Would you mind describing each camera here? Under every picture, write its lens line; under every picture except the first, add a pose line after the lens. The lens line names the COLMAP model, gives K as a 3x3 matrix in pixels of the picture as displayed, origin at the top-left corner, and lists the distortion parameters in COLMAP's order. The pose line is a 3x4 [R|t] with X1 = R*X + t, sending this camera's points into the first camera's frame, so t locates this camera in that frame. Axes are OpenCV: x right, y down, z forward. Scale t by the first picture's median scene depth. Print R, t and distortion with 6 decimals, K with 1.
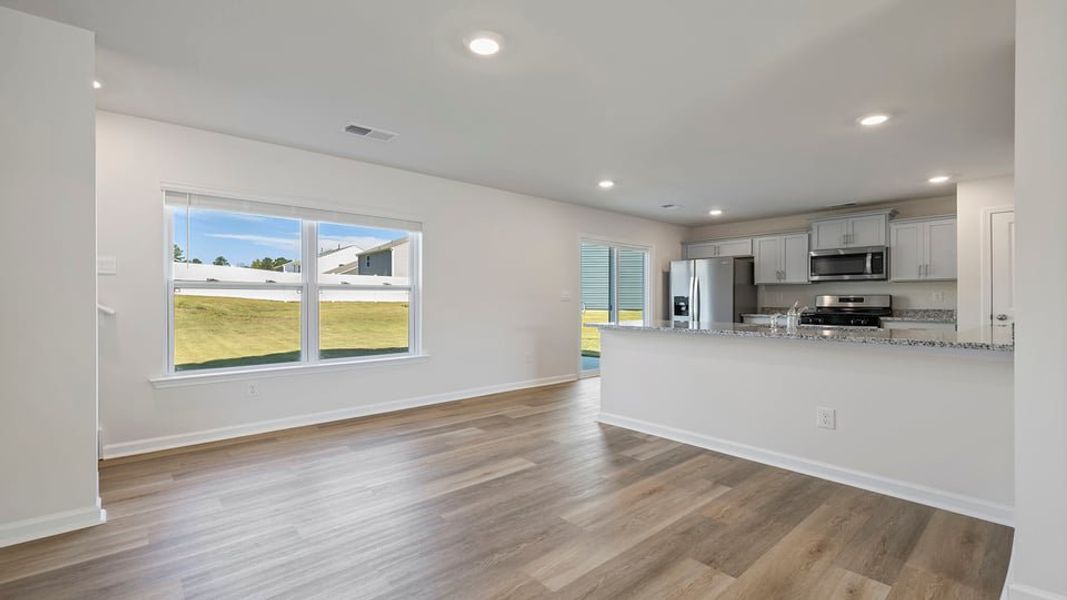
lens RADIAL K [[459.8, 0, 534.0], [0, 459.8, 300.1], [0, 0, 1]] dist [0.001791, -0.000072]
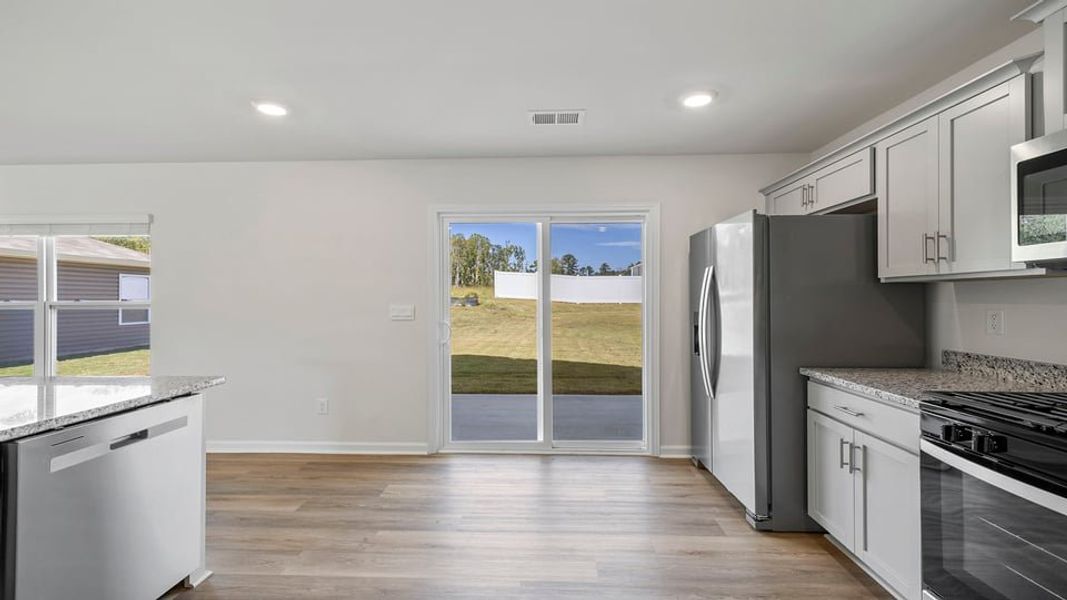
lens RADIAL K [[459.8, 0, 535.2], [0, 459.8, 298.7], [0, 0, 1]] dist [0.001791, -0.000072]
pose [[0.733462, -0.001463, -0.679729, 0.582040], [0.000219, 0.999998, -0.001916, -0.023337], [0.679730, 0.001256, 0.733461, 0.652641]]
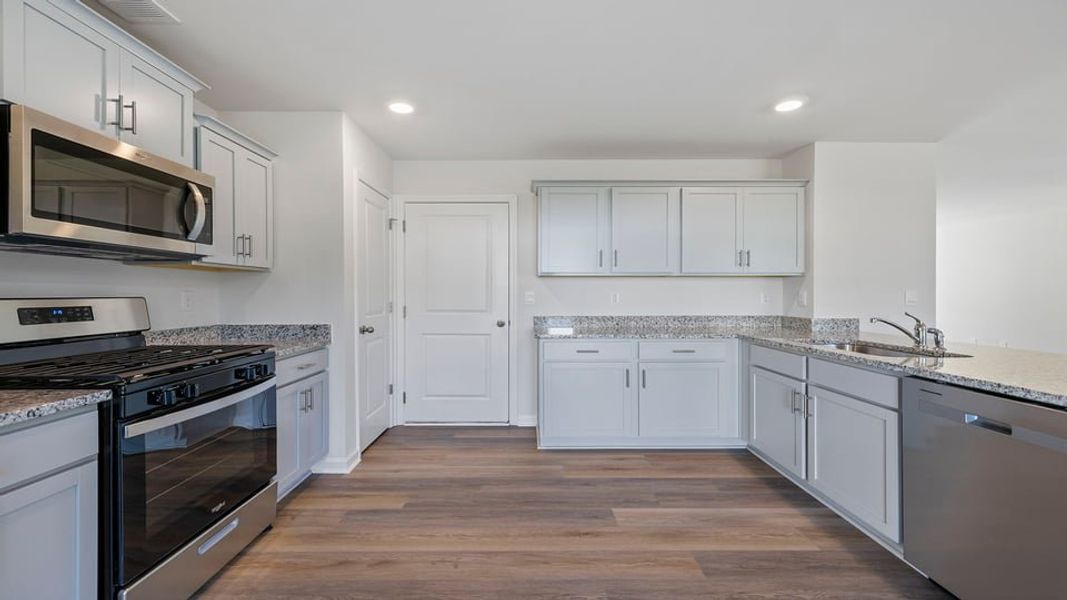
lens RADIAL K [[454.2, 0, 528.3], [0, 454.2, 296.3], [0, 0, 1]] dist [0.000096, 0.000378]
pose [[-0.754615, -0.003219, 0.656160, 0.272826], [0.001503, 0.999977, 0.006634, -0.013648], [-0.656166, 0.005992, -0.754593, 1.013952]]
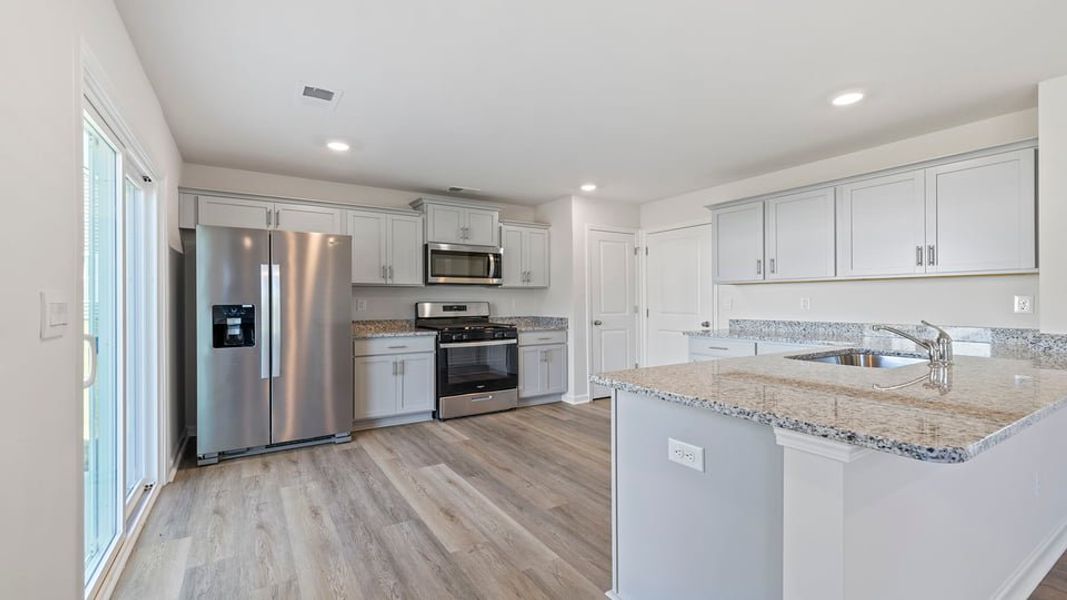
lens RADIAL K [[454.2, 0, 526.9], [0, 454.2, 300.6], [0, 0, 1]] dist [0.000096, 0.000378]
pose [[0.162577, 0.000841, 0.986696, -0.084284], [0.004966, 0.999986, -0.001671, -0.011765], [-0.986683, 0.005171, 0.162570, 0.736697]]
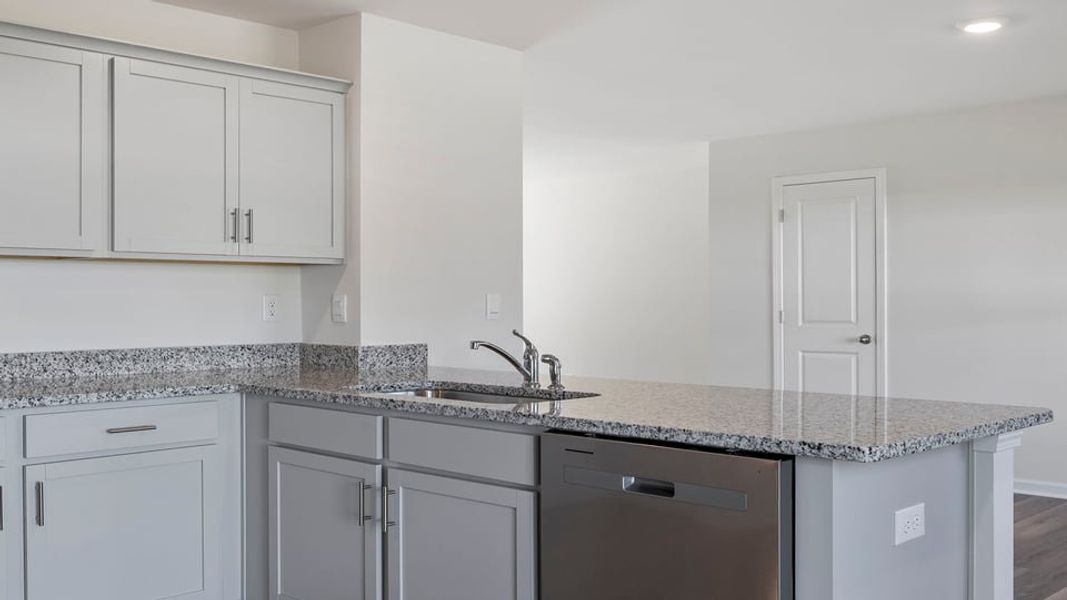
lens RADIAL K [[1055.7, 0, 534.7], [0, 1055.7, 303.3], [0, 0, 1]] dist [-0.001116, 0.000000]
pose [[-0.996649, 0.000785, -0.081797, 0.318352], [0.000340, 0.999985, 0.005458, -0.013651], [0.081800, 0.005412, -0.996634, 1.055040]]
